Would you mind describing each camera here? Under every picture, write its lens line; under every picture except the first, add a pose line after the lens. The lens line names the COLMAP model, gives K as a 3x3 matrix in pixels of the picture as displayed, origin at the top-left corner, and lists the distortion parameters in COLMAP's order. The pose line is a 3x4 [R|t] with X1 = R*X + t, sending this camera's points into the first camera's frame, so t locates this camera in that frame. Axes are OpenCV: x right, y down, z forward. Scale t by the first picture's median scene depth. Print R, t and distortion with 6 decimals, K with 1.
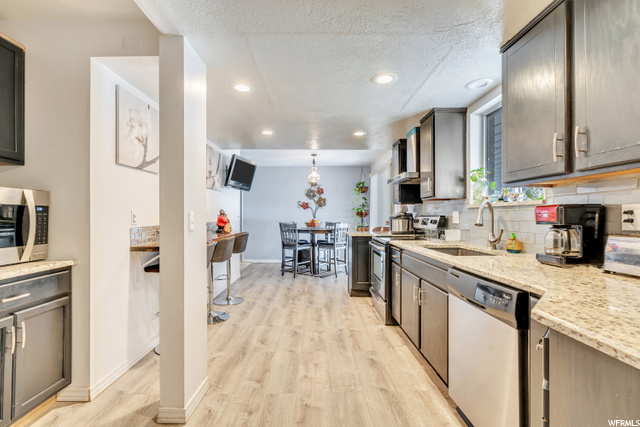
lens RADIAL K [[291.9, 0, 321.9], [0, 291.9, 215.2], [0, 0, 1]] dist [-0.003323, 0.000274]
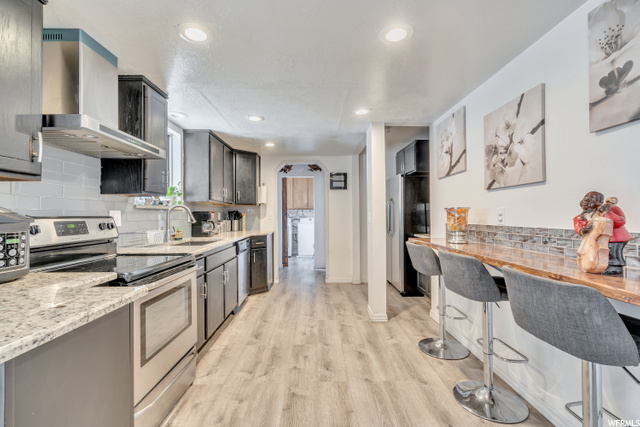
lens RADIAL K [[291.9, 0, 320.7], [0, 291.9, 214.9], [0, 0, 1]] dist [-0.003323, 0.000274]
pose [[-0.999904, 0.008681, 0.010820, -0.093969], [0.008621, 0.999947, -0.005566, 0.006573], [-0.010868, -0.005472, -0.999926, 1.951221]]
